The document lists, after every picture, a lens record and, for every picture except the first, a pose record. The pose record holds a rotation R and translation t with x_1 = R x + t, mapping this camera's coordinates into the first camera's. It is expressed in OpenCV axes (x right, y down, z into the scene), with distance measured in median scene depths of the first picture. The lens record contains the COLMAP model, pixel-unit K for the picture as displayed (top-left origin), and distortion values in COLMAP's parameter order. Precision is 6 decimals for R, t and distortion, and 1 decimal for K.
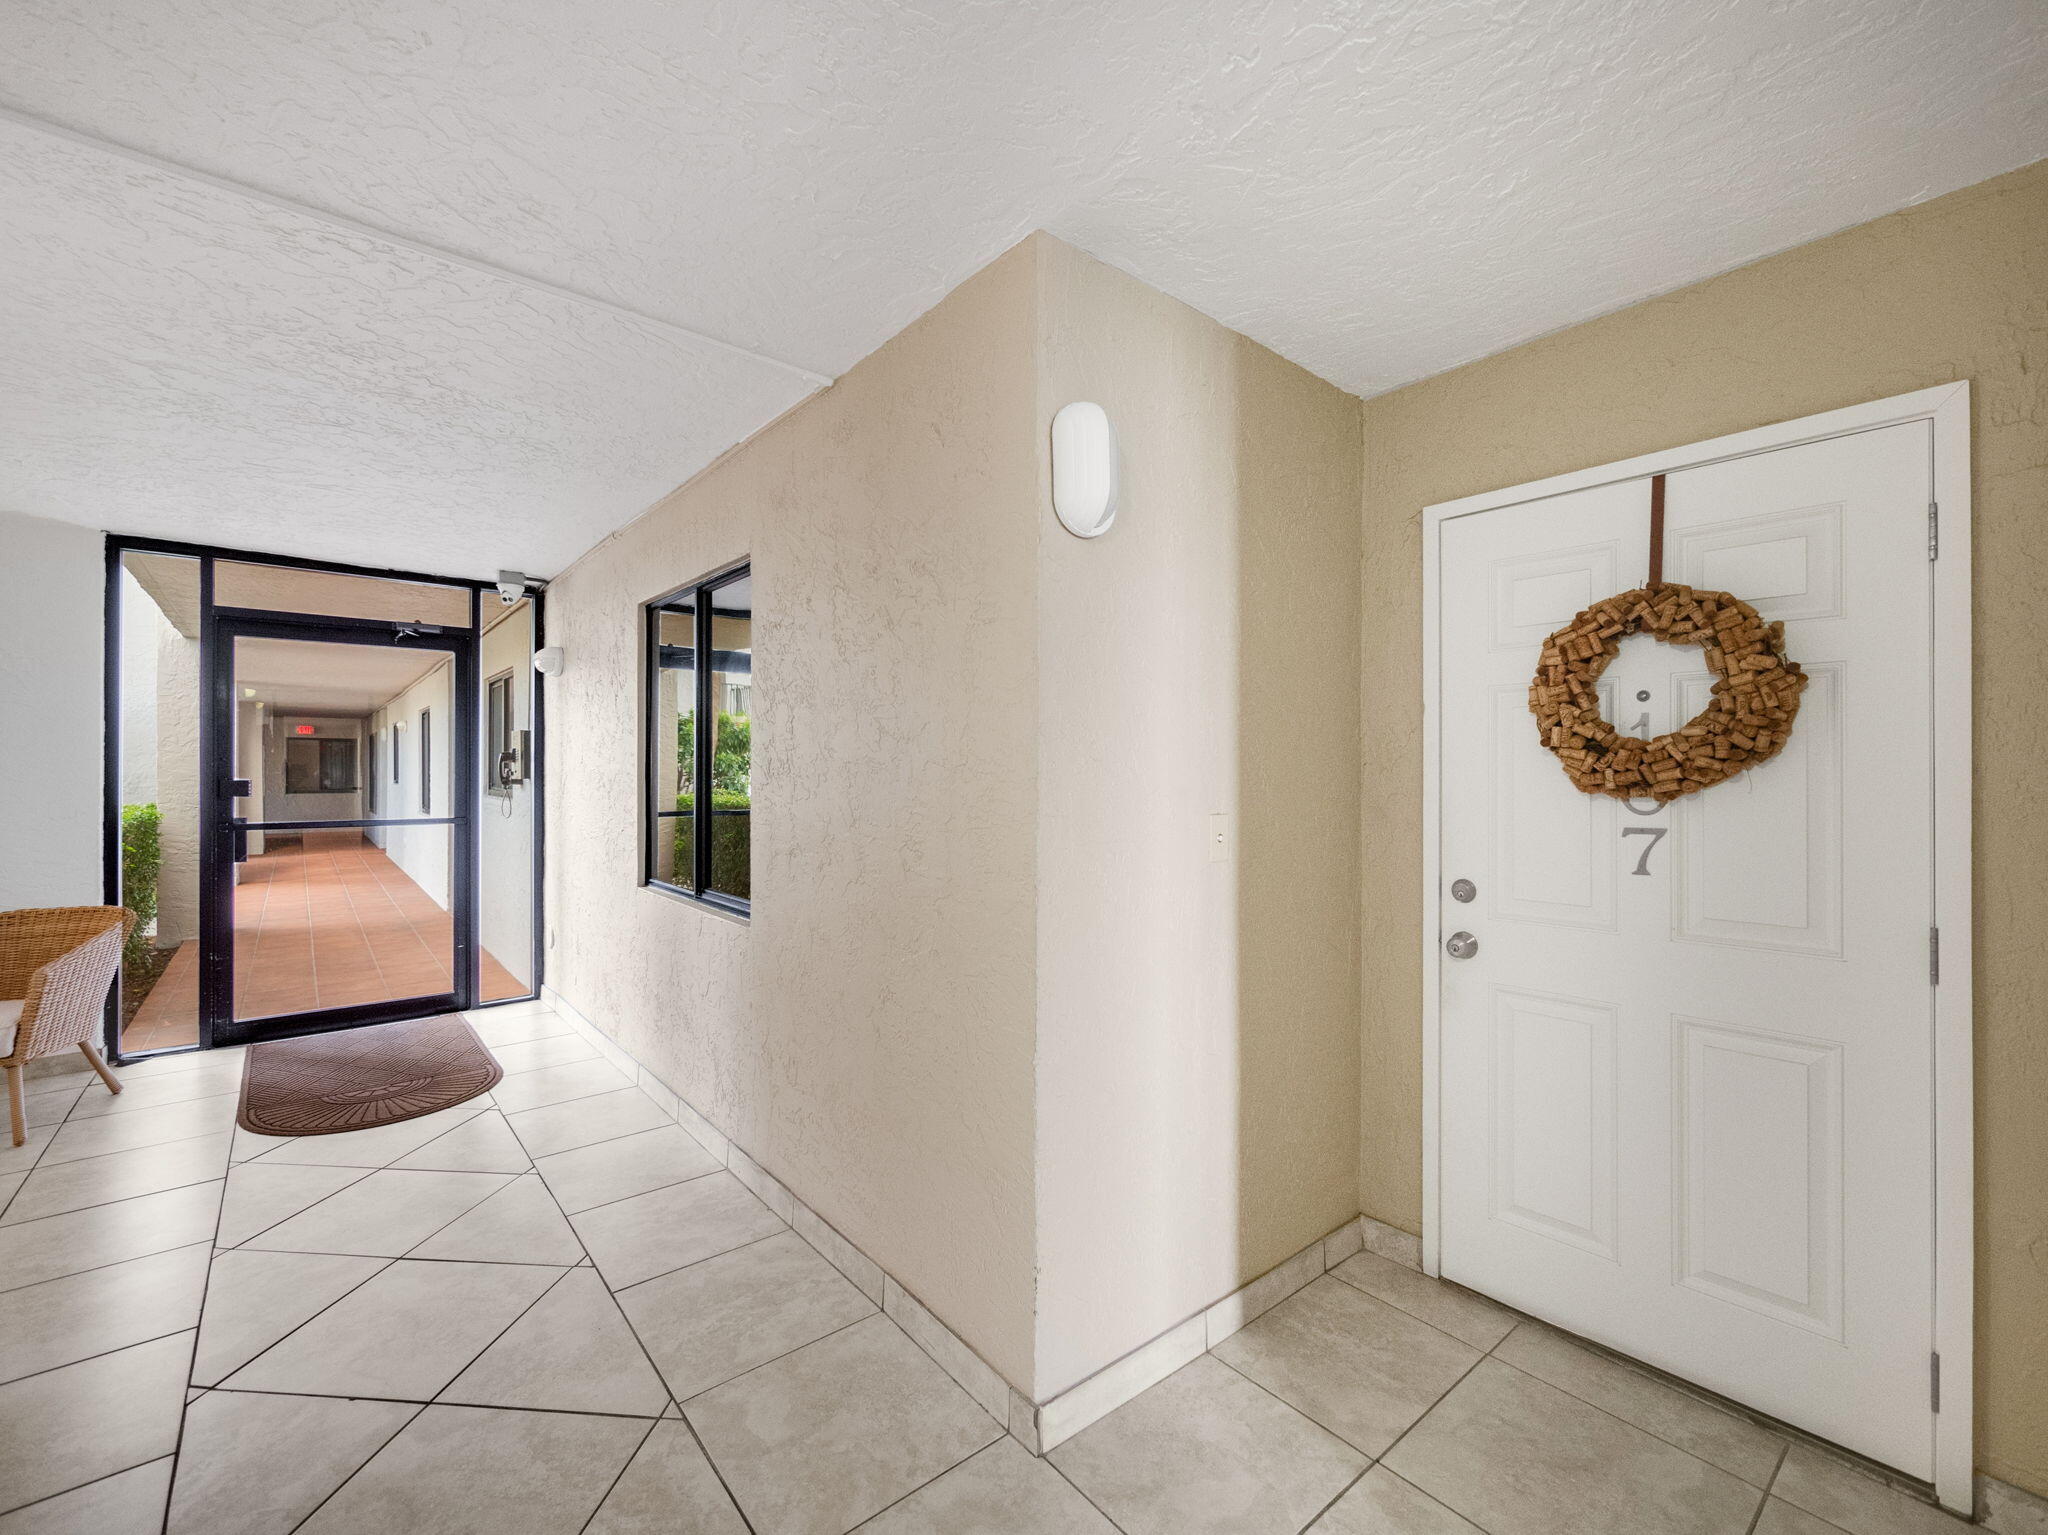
lens RADIAL K [[876.4, 0, 1030.7], [0, 876.4, 768.9], [0, 0, 1]] dist [-0.003870, 0.000371]
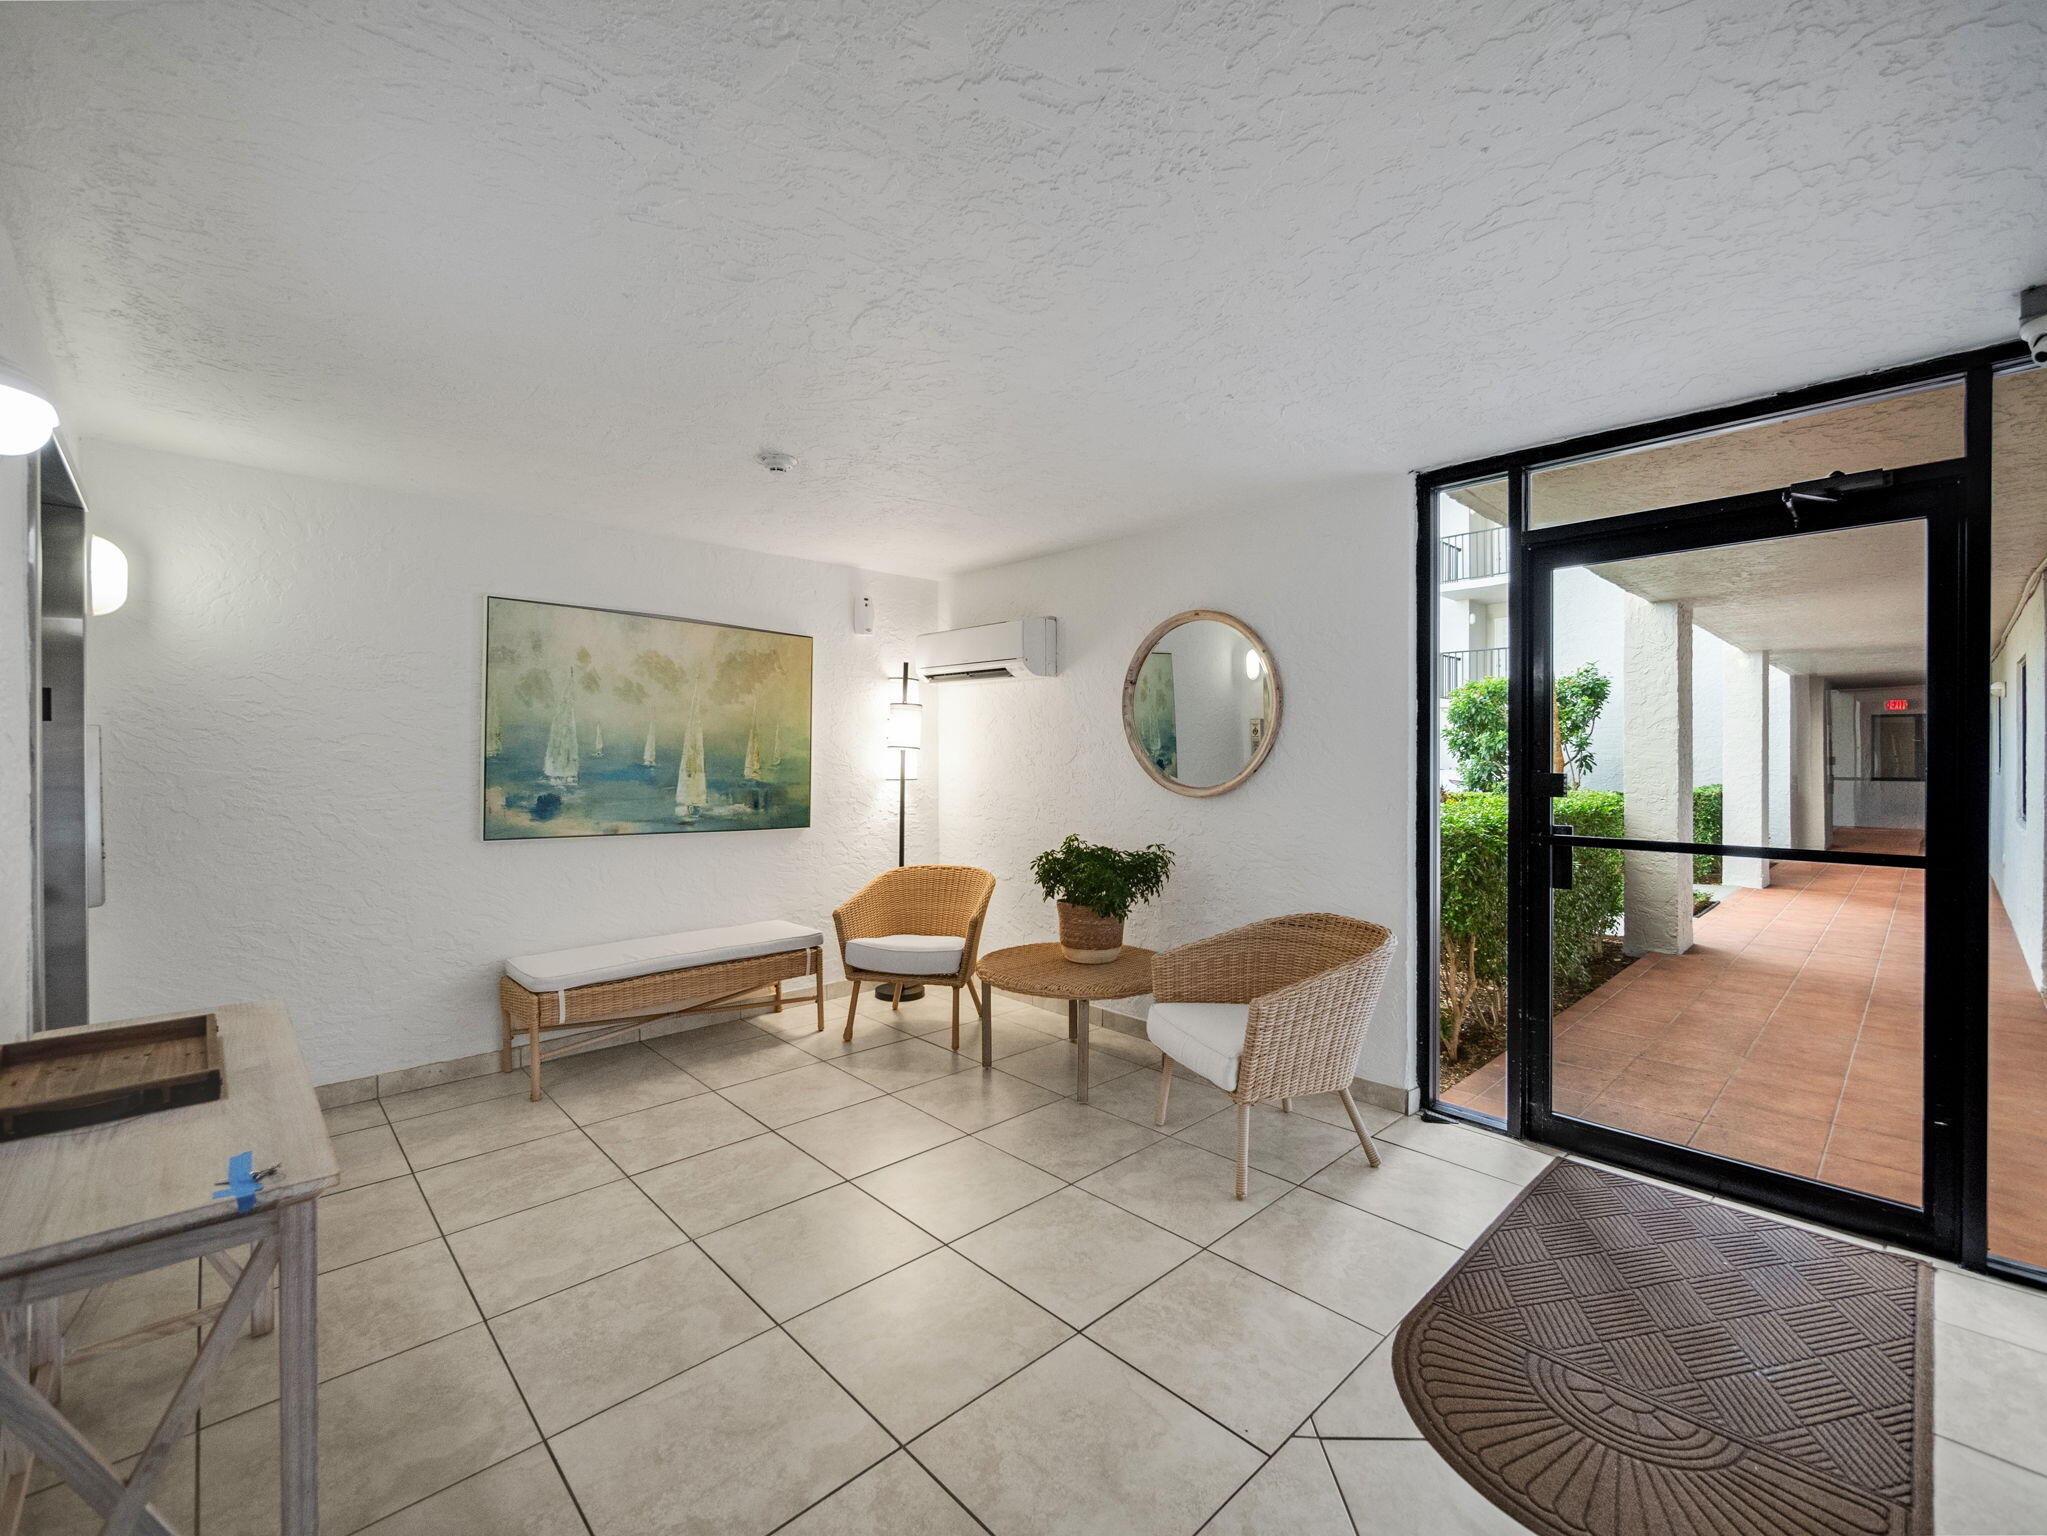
lens RADIAL K [[876.0, 0, 1030.7], [0, 876.0, 756.2], [0, 0, 1]] dist [-0.003870, 0.000371]
pose [[0.066907, -0.001020, -0.997759, -0.234696], [0.006441, 0.999979, -0.000591, -0.002124], [0.997738, -0.006387, 0.066912, 0.540891]]
